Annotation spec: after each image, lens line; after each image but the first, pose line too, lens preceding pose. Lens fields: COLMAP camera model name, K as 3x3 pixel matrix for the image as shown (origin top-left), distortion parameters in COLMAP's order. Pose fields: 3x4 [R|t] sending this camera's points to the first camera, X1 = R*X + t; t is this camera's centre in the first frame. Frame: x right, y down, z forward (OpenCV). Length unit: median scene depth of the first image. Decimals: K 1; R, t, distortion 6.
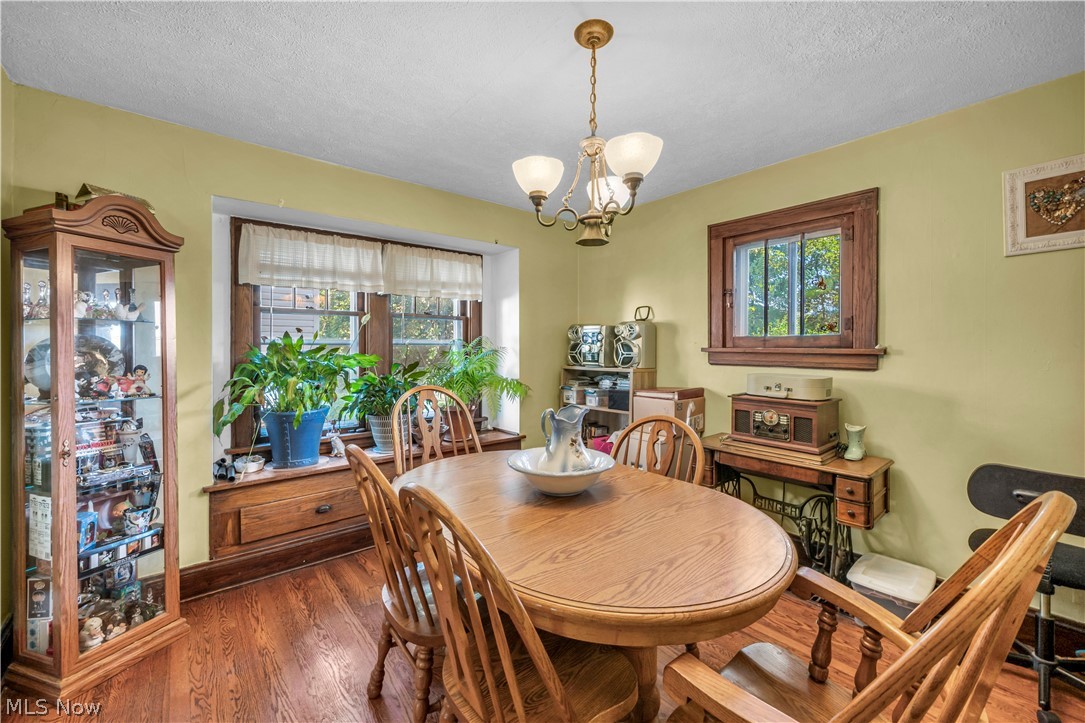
lens RADIAL K [[437.7, 0, 542.1], [0, 437.7, 353.8], [0, 0, 1]] dist [0.000204, 0.000042]
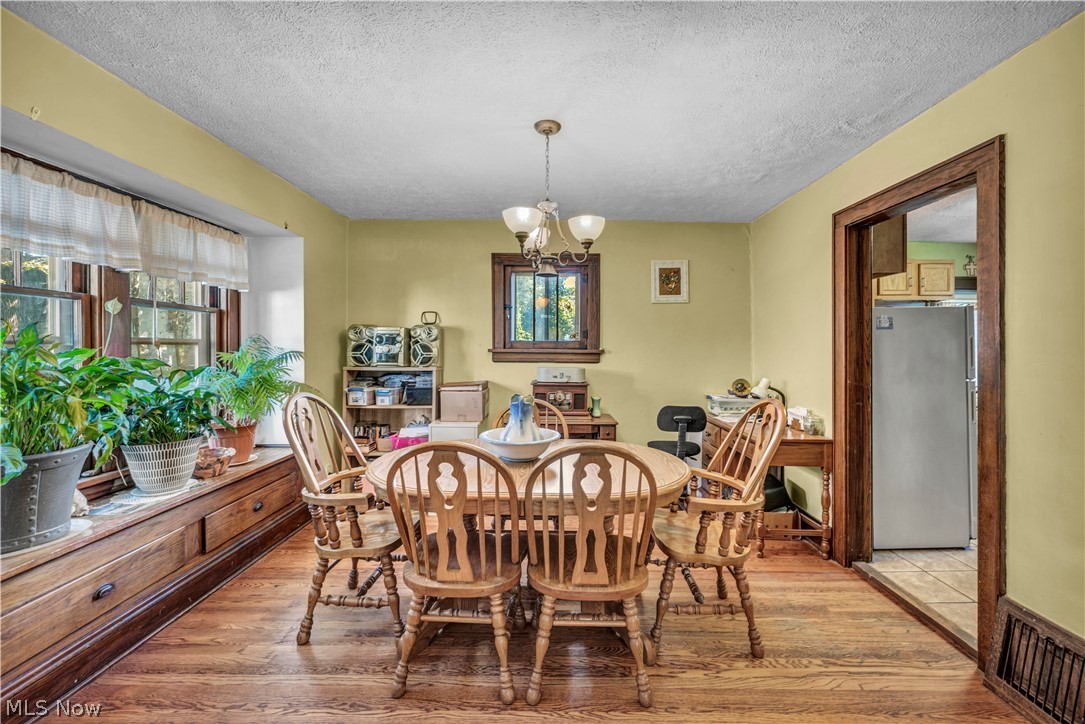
lens RADIAL K [[454.4, 0, 542.6], [0, 454.4, 351.9], [0, 0, 1]] dist [0.000519, 0.000127]
pose [[0.642863, -0.005082, 0.765965, -0.509963], [0.007191, 0.999974, 0.000600, -0.004277], [-0.765948, 0.005122, 0.642882, 0.034963]]
